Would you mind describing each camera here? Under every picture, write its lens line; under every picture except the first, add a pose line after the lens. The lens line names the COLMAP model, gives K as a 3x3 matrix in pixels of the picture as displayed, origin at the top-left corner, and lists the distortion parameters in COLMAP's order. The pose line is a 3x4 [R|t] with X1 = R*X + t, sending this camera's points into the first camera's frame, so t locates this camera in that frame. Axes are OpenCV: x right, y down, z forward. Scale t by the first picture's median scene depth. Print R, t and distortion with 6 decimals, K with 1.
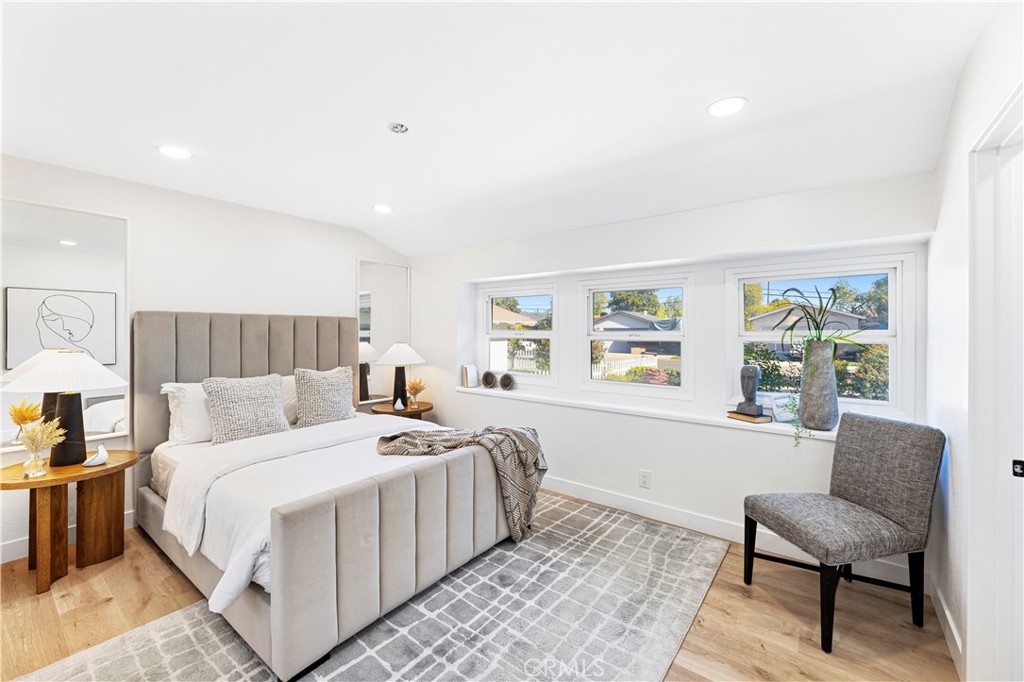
lens RADIAL K [[412.8, 0, 511.3], [0, 412.8, 335.1], [0, 0, 1]] dist [0.000566, 0.000003]
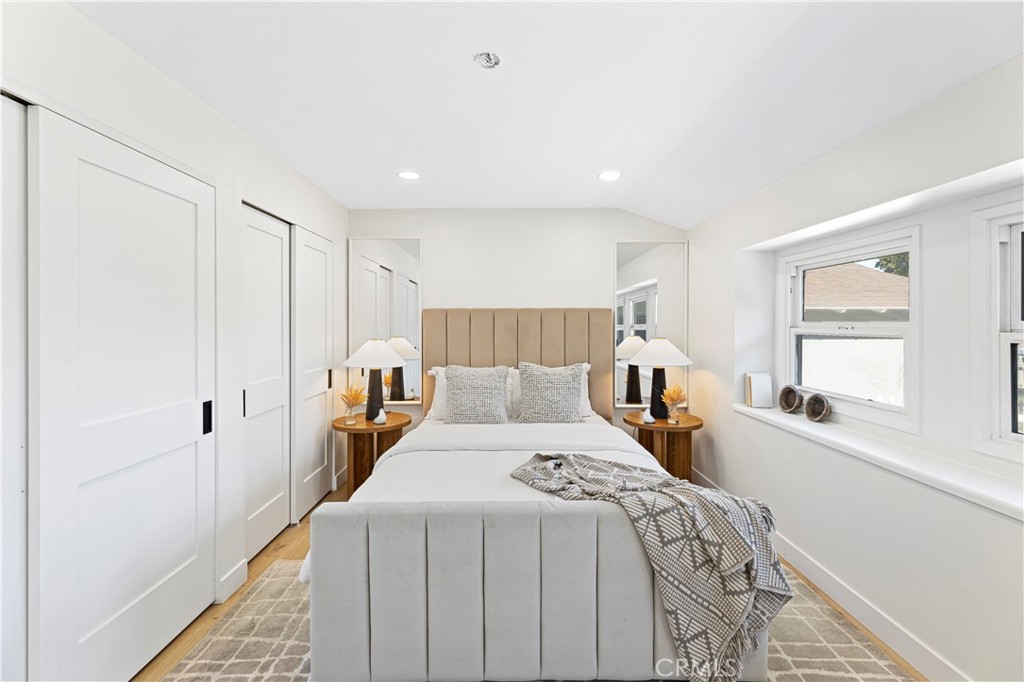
lens RADIAL K [[413.4, 0, 513.9], [0, 413.4, 326.3], [0, 0, 1]] dist [-0.000712, -0.000268]
pose [[0.619818, 0.001780, -0.784743, 0.273810], [-0.004585, 0.999989, -0.001353, -0.002566], [0.784732, 0.004437, 0.619819, 0.421911]]
